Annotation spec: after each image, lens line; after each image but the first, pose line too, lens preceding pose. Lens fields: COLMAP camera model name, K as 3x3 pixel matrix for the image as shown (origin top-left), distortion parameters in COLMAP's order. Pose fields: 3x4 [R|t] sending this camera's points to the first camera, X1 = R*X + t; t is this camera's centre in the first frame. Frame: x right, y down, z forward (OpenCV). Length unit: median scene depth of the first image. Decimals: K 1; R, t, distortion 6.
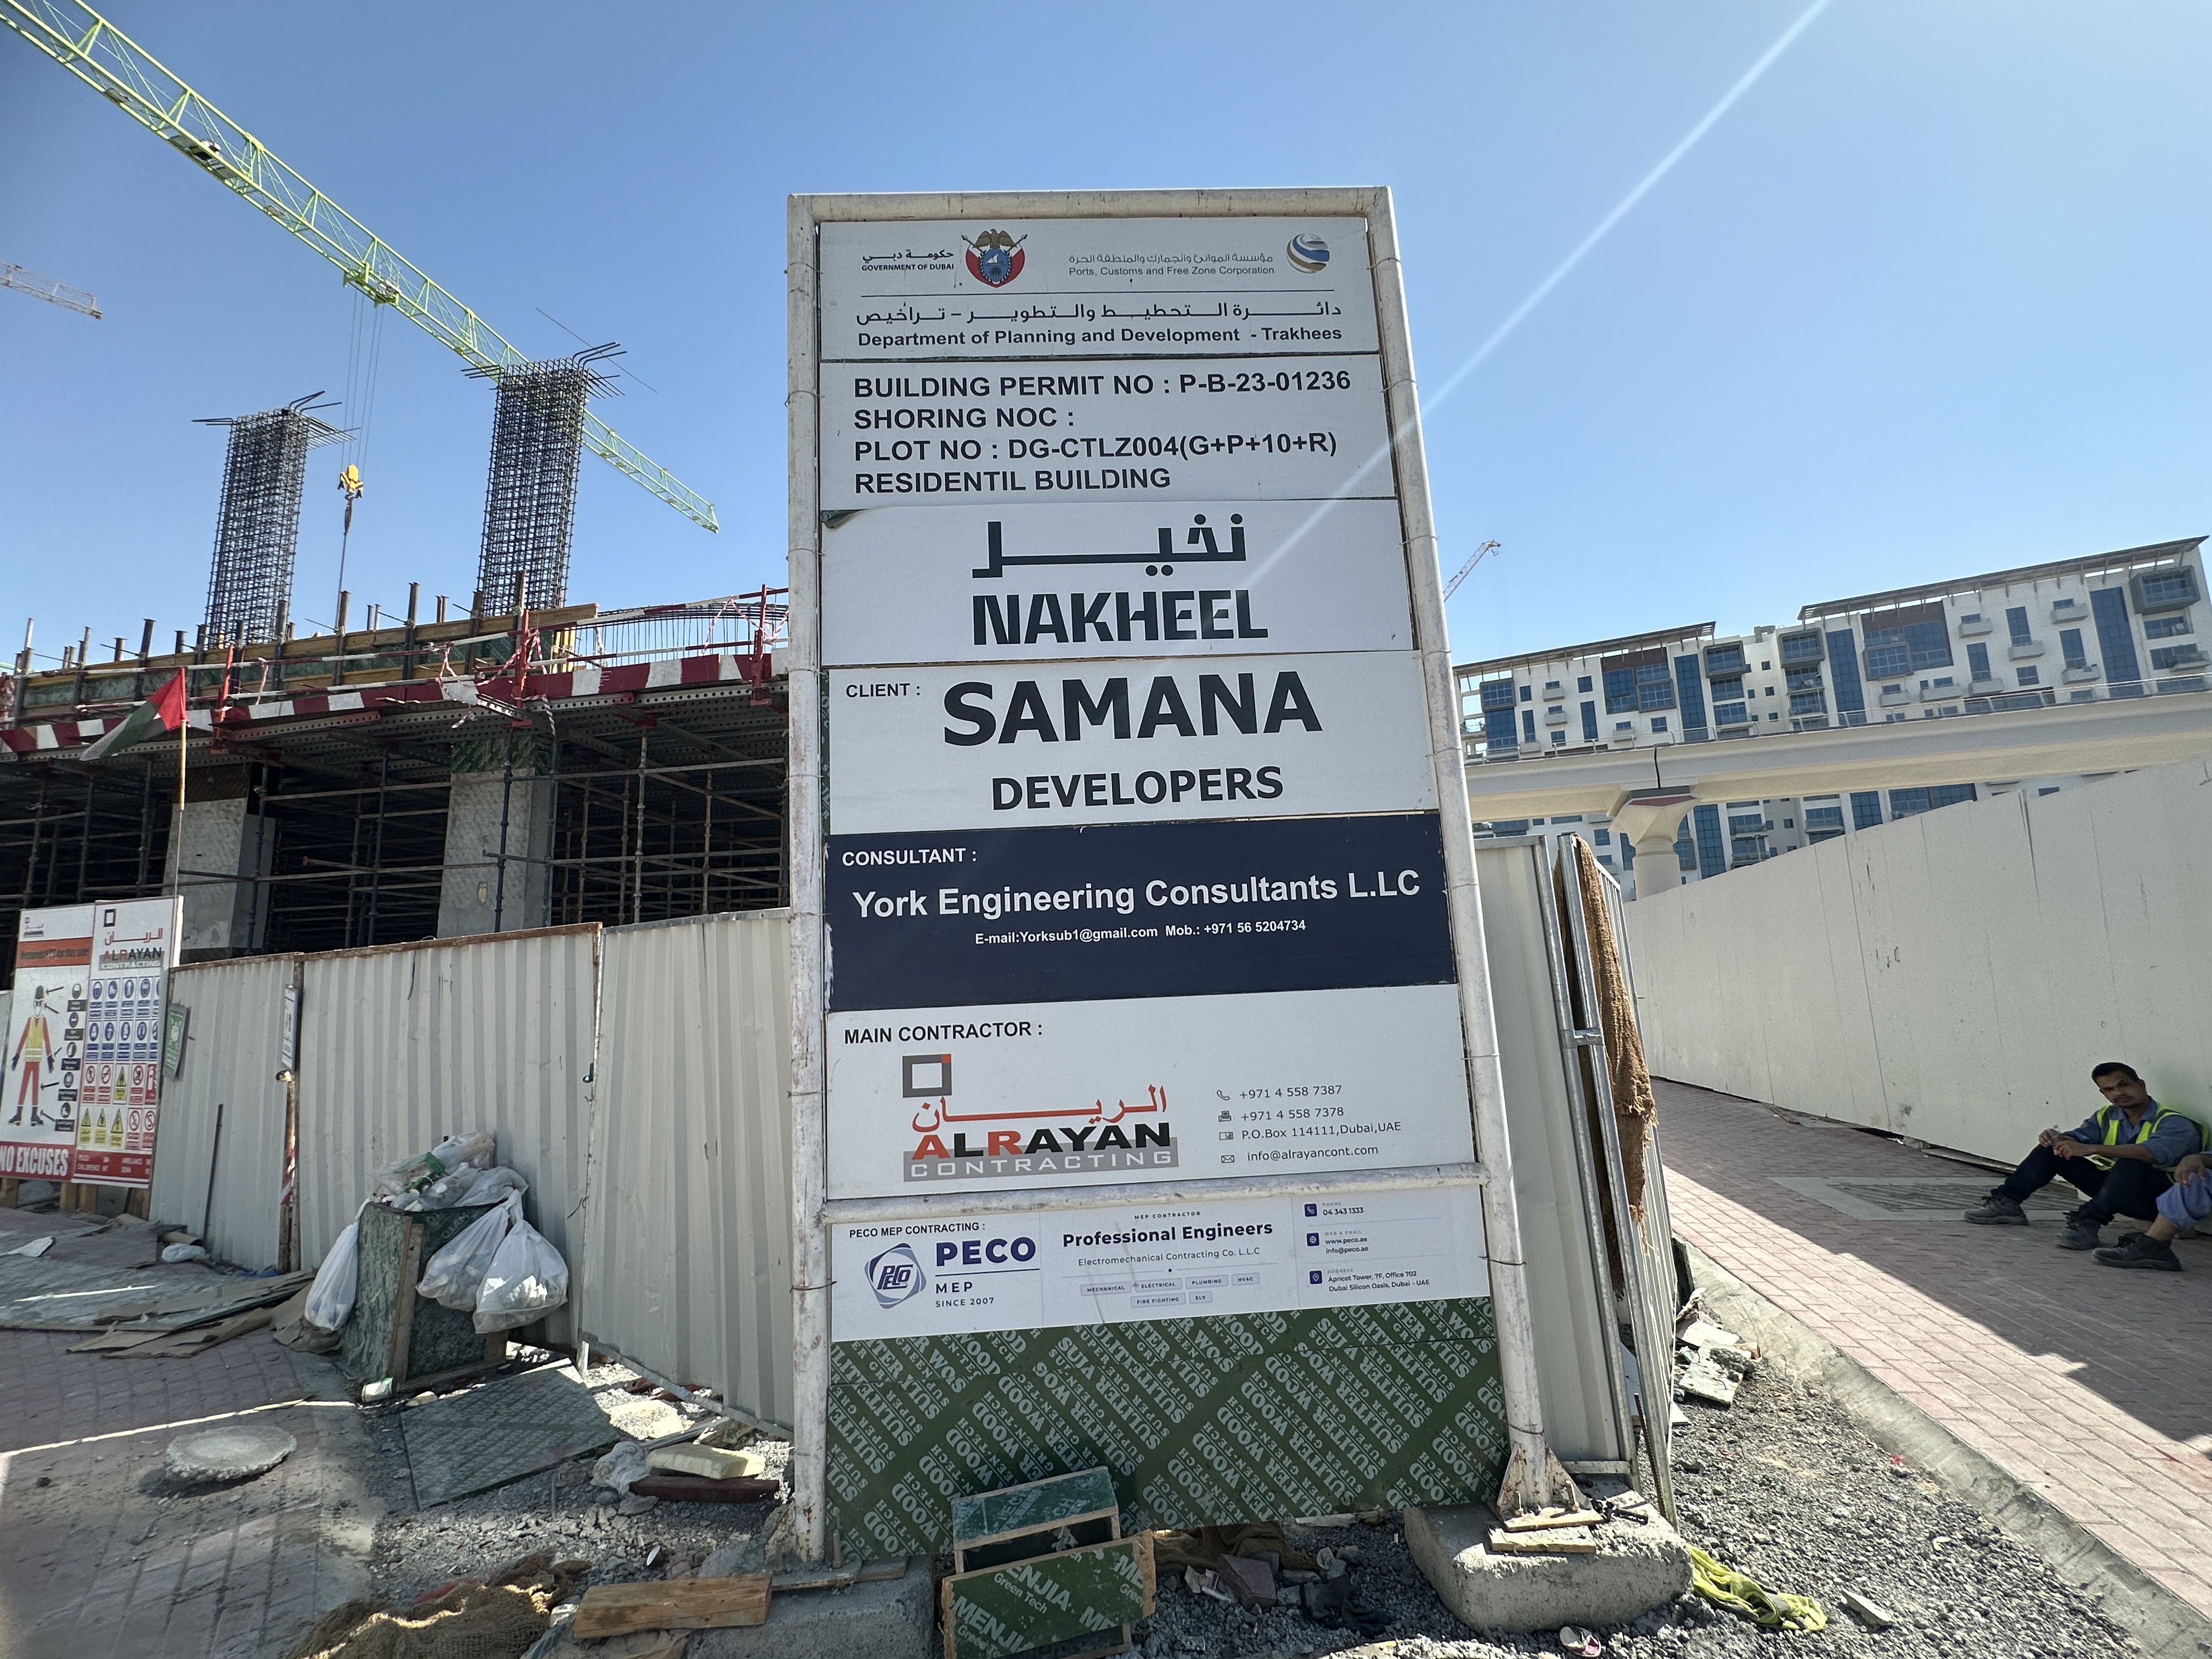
lens RADIAL K [[980.2, 0, 1107.1], [0, 980.2, 837.2], [0, 0, 1]] dist [0.001334, 0.000576]
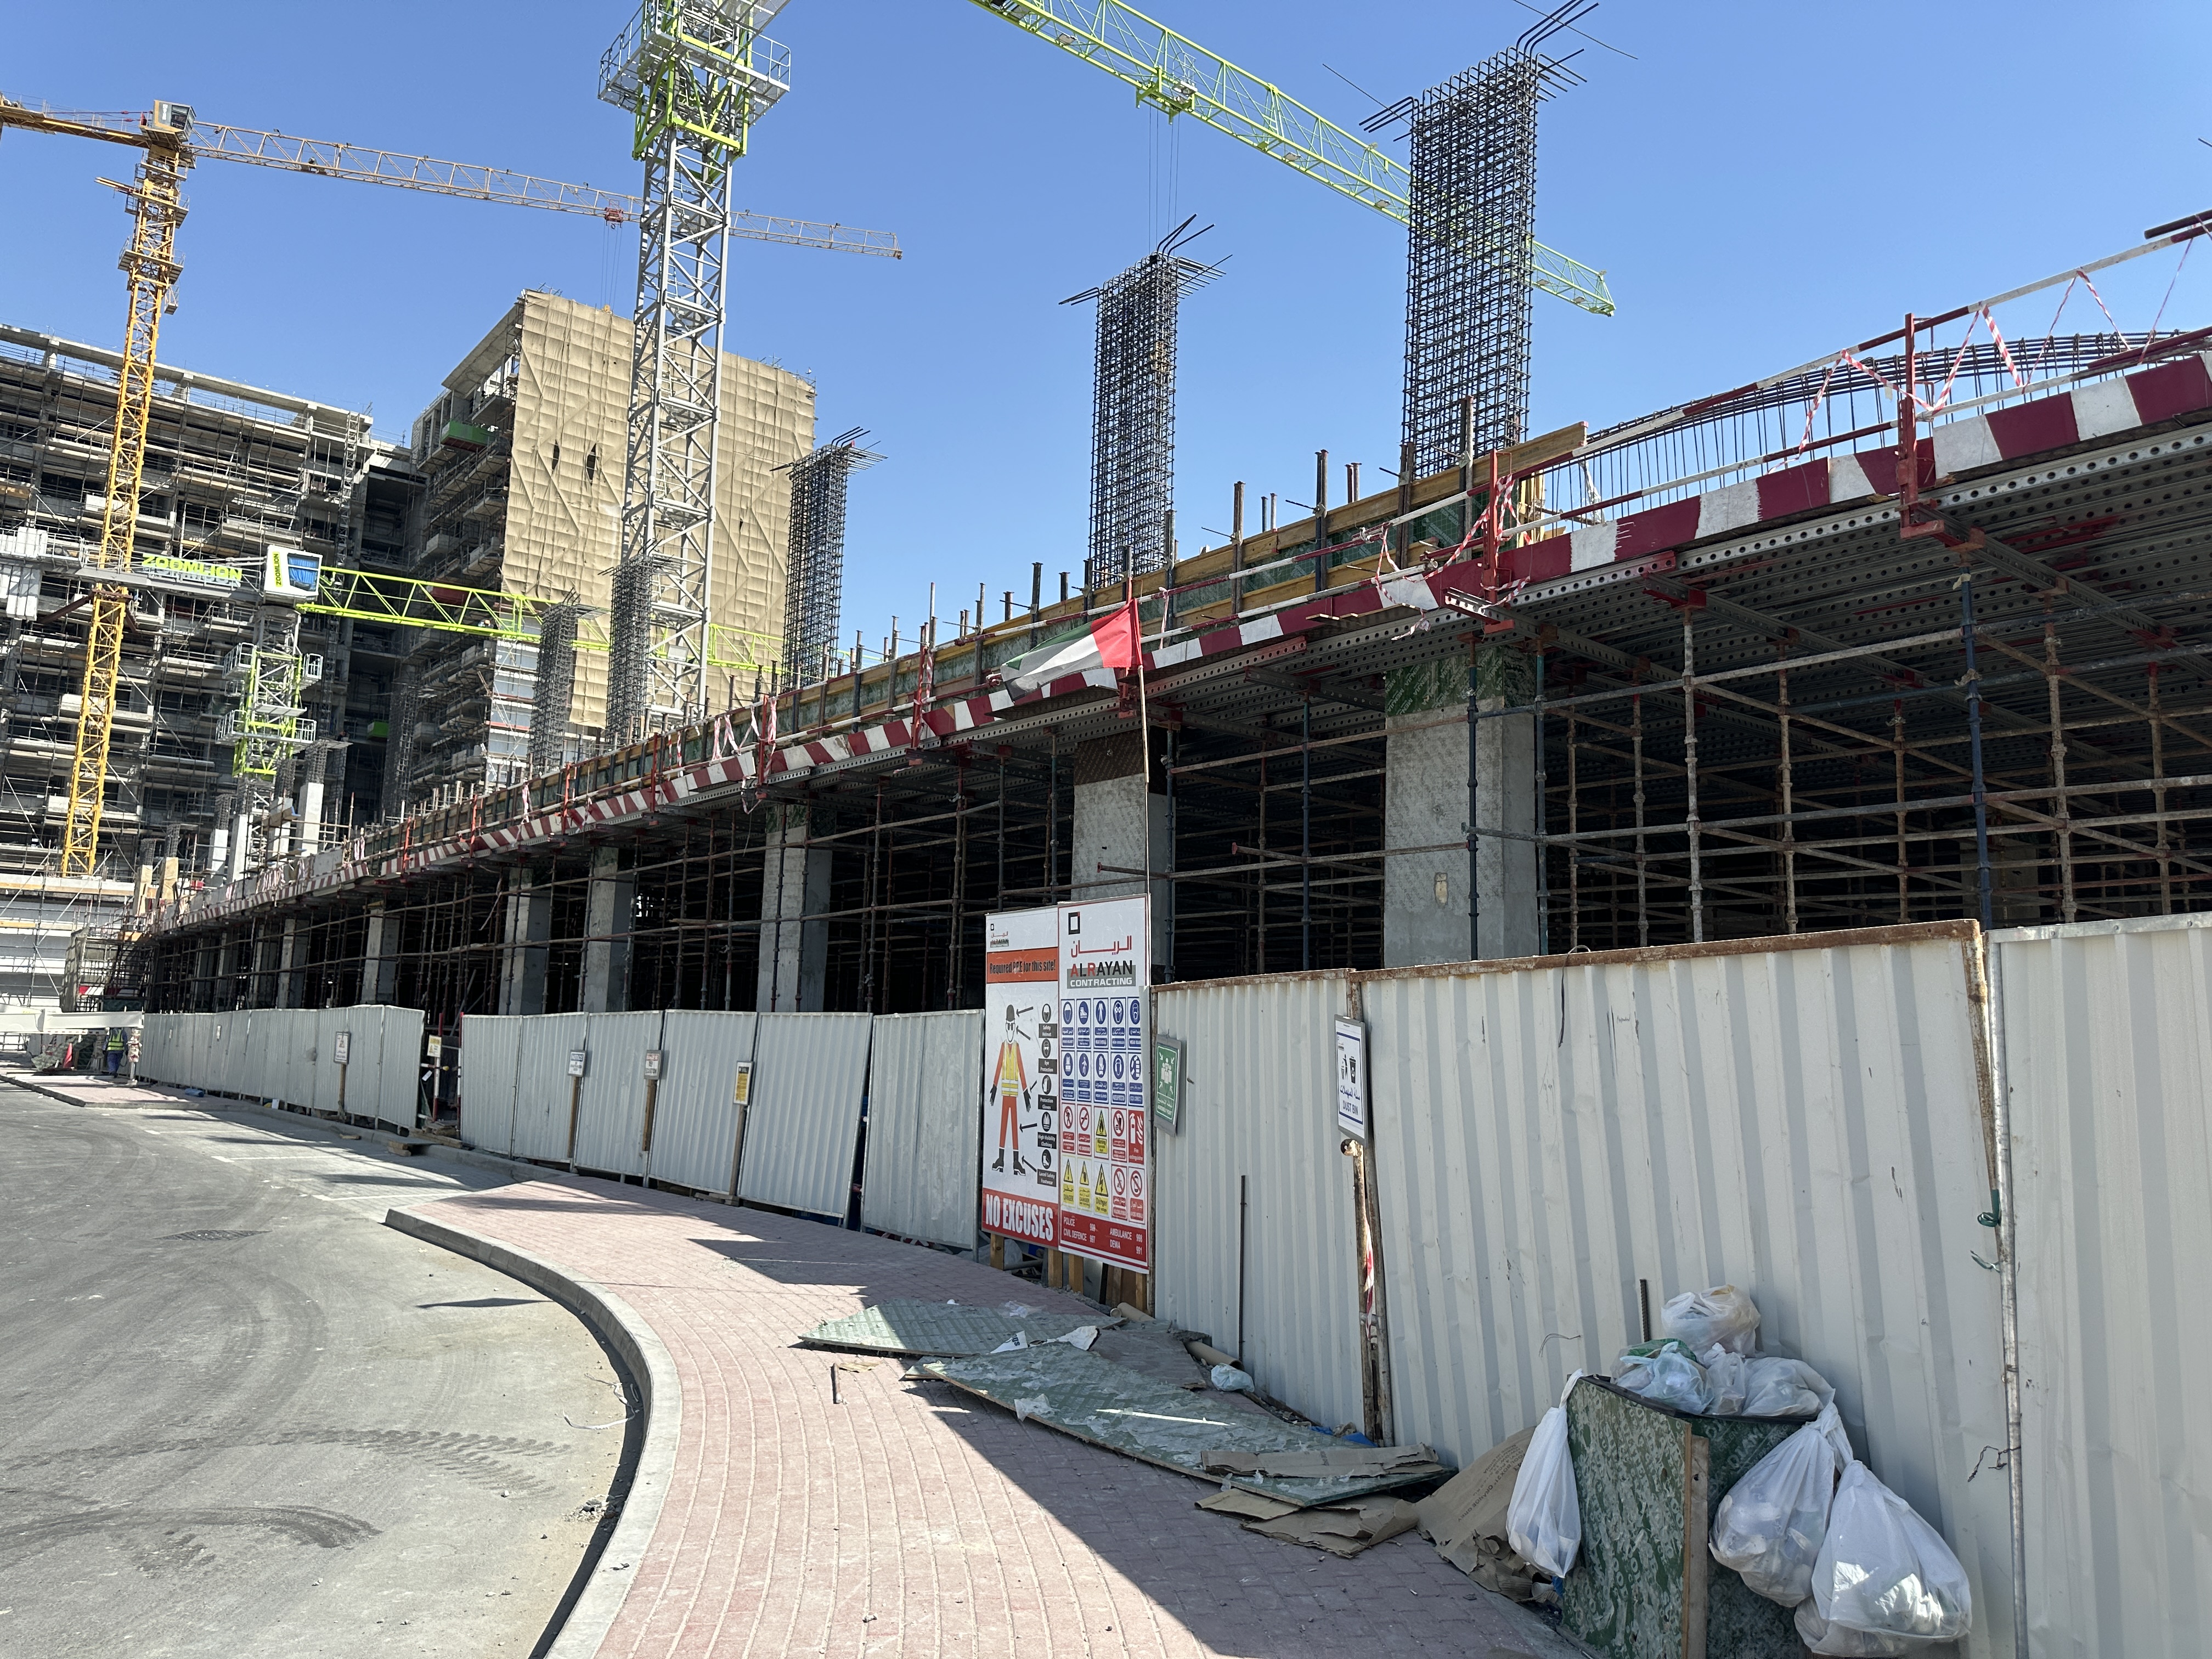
lens RADIAL K [[1566.0, 0, 1106.0], [0, 1566.0, 829.5], [0, 0, 1]] dist [0.174563, -0.290178]
pose [[0.772138, -0.040008, -0.634195, -0.136546], [0.049907, 0.998751, -0.002245, 0.007396], [0.633492, -0.029918, 0.773170, 0.019960]]
